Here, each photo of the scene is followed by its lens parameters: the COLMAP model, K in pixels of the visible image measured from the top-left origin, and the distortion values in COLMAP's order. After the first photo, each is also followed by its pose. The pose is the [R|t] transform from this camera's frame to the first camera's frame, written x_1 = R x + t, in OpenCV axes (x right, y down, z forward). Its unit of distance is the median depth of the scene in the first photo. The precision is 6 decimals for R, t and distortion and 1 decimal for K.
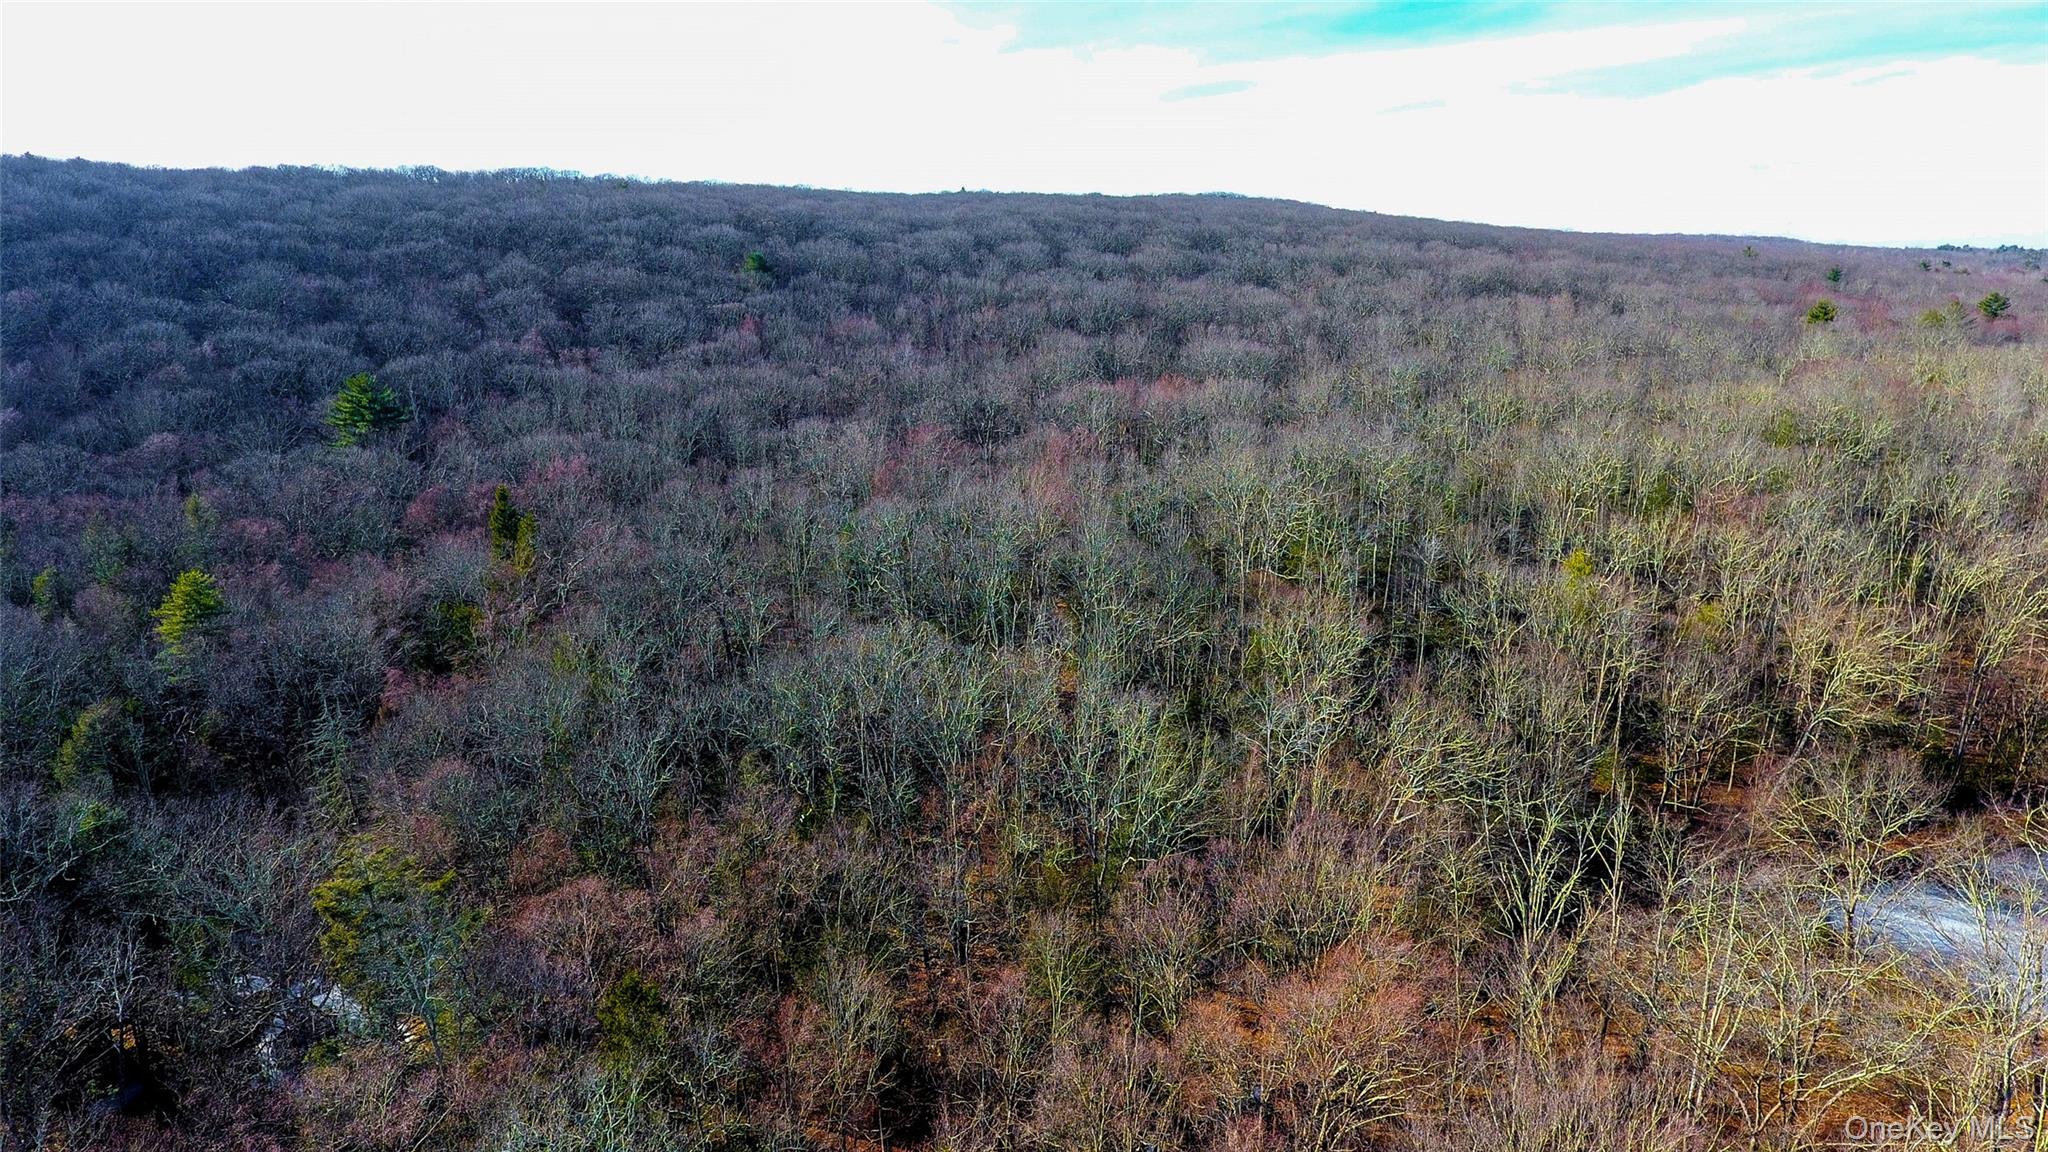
lens RADIAL K [[1196.3, 0, 1035.3], [0, 1196.3, 577.6], [0, 0, 1]] dist [-0.005943, 0.000612]
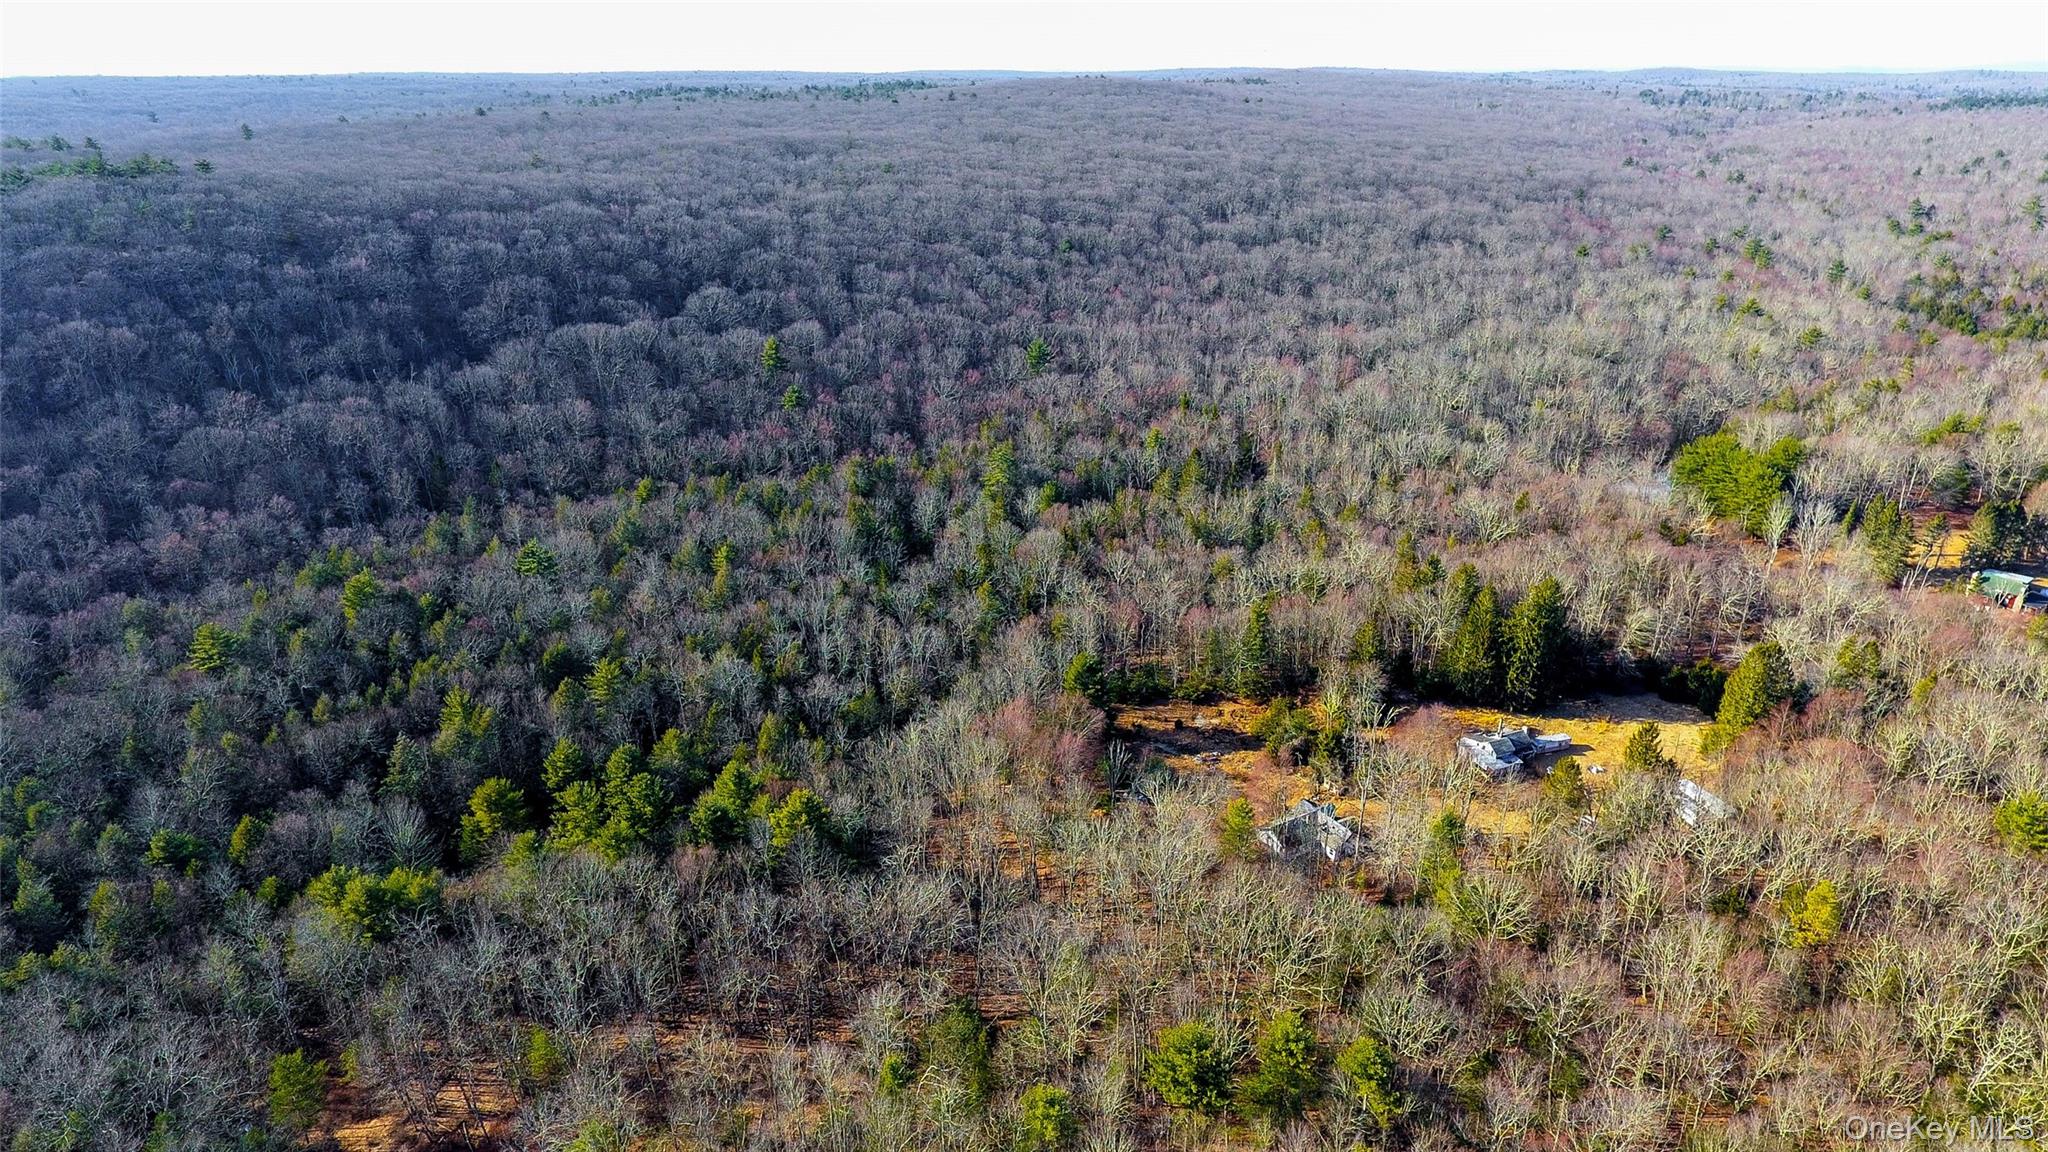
lens RADIAL K [[1196.3, 0, 1041.1], [0, 1196.3, 584.4], [0, 0, 1]] dist [-0.005943, 0.000612]
pose [[0.979726, -0.076980, 0.184961, -0.809648], [0.046354, 0.985281, 0.164538, -0.066002], [-0.194905, -0.152629, 0.968874, -1.060960]]
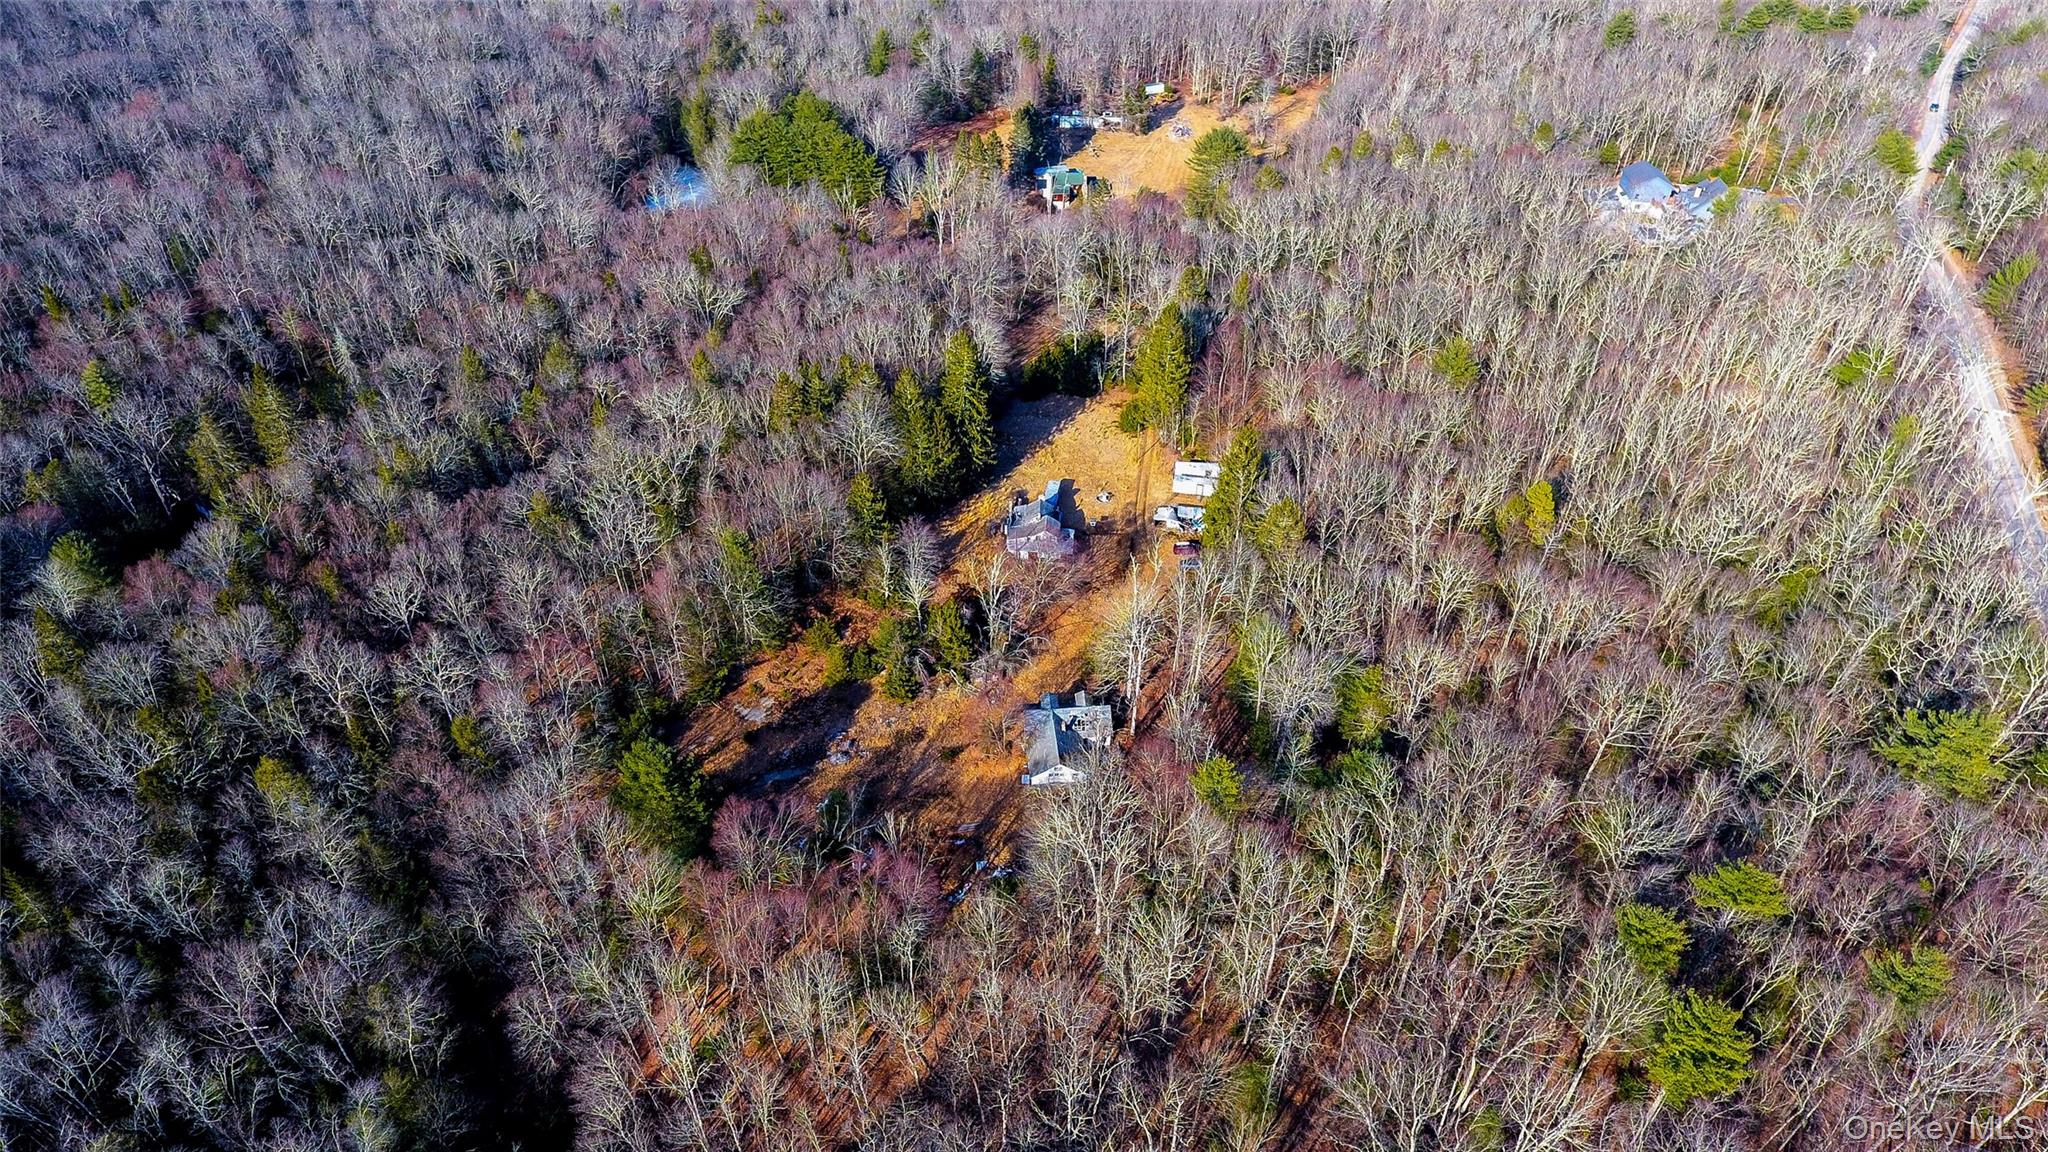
lens RADIAL K [[1196.3, 0, 1038.6], [0, 1196.3, 579.7], [0, 0, 1]] dist [-0.005943, 0.000612]
pose [[0.248827, -0.588185, 0.769496, -0.970959], [0.222061, 0.807966, 0.545784, -0.206799], [-0.942748, 0.035069, 0.331657, -0.497760]]
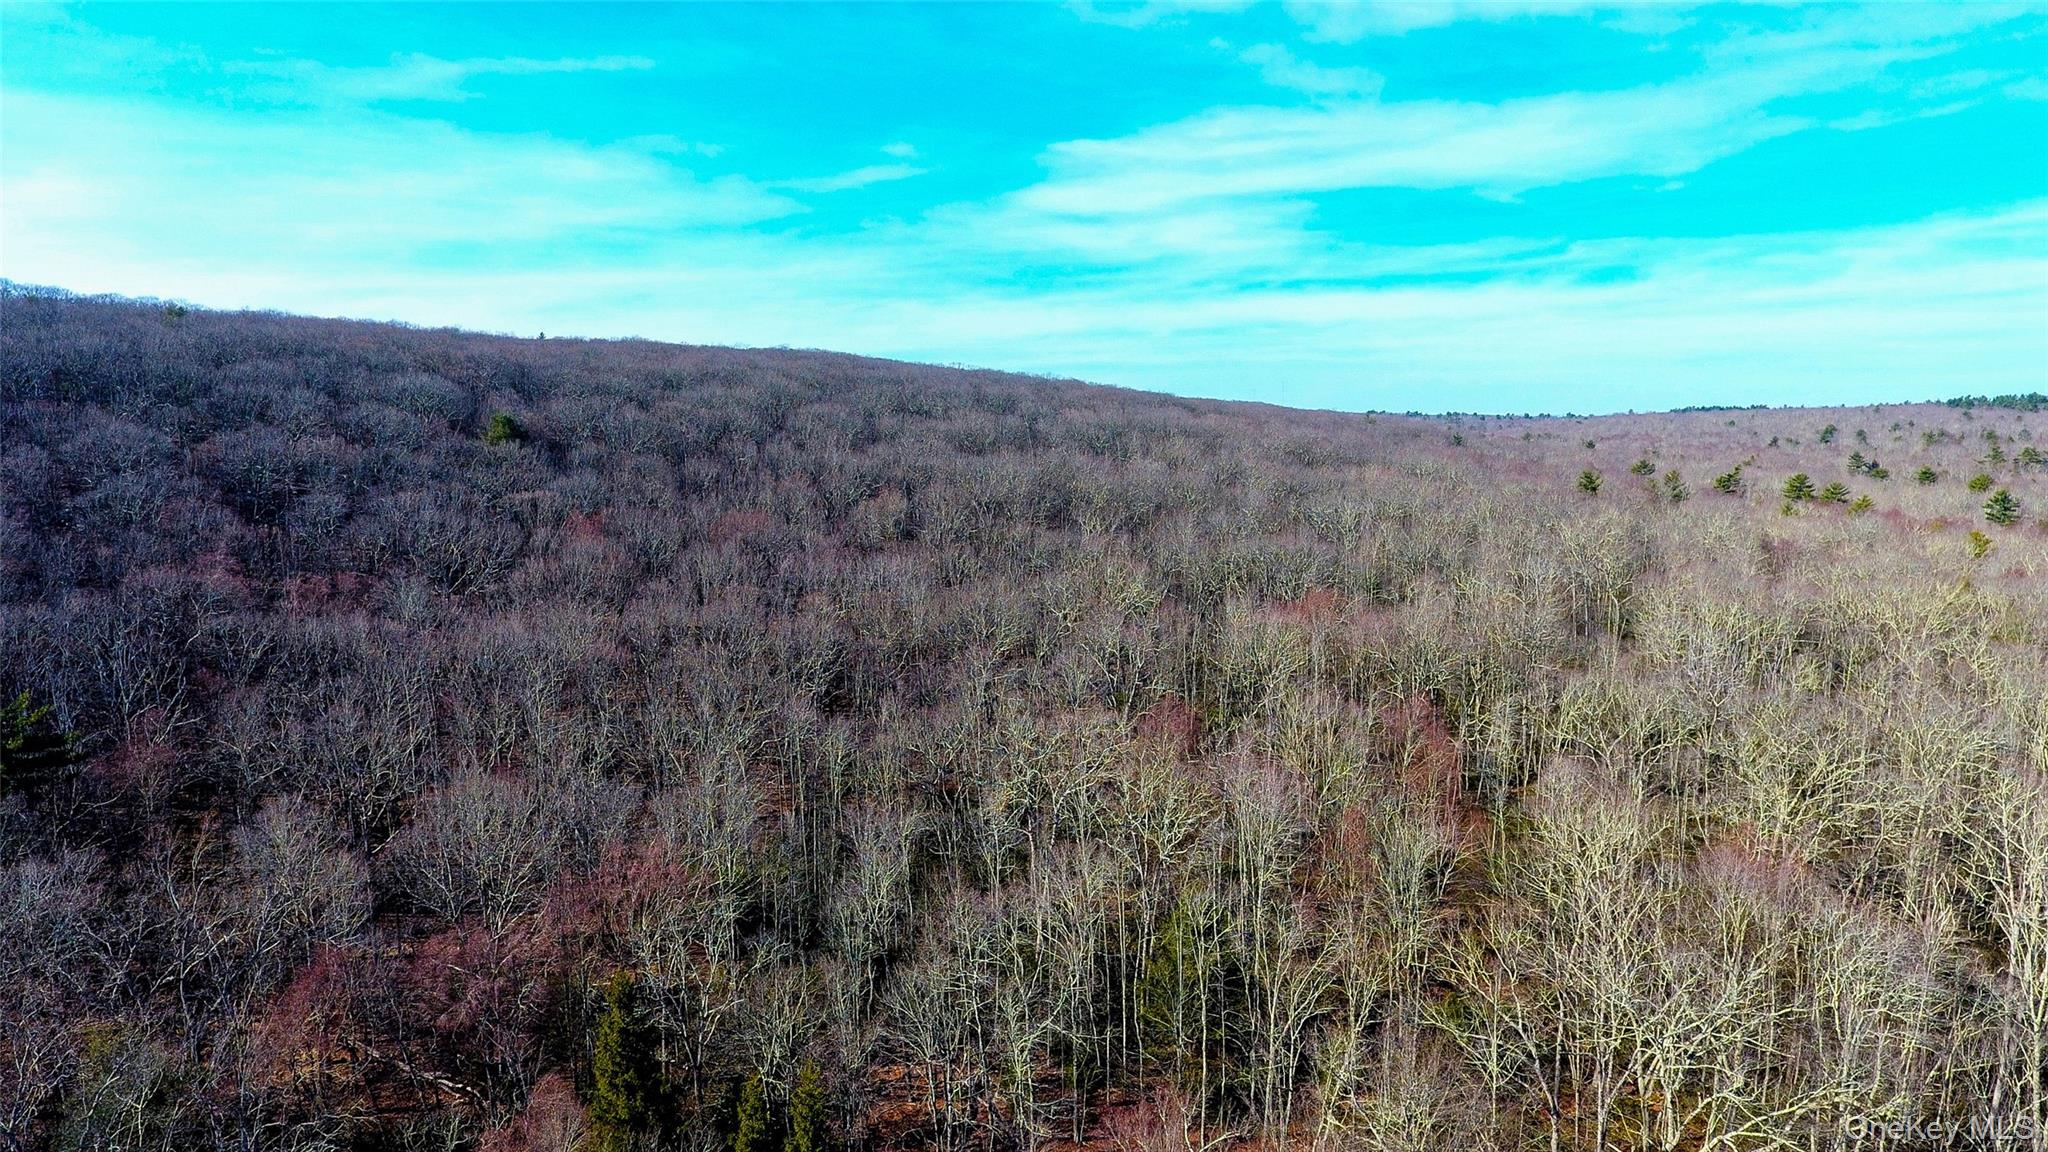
lens RADIAL K [[1196.3, 0, 1032.9], [0, 1196.3, 581.7], [0, 0, 1]] dist [-0.005943, 0.000612]
pose [[0.917085, -0.040591, 0.396620, -0.286779], [0.087451, 0.991058, -0.100781, -0.097491], [-0.388982, 0.127109, 0.912434, 0.321909]]
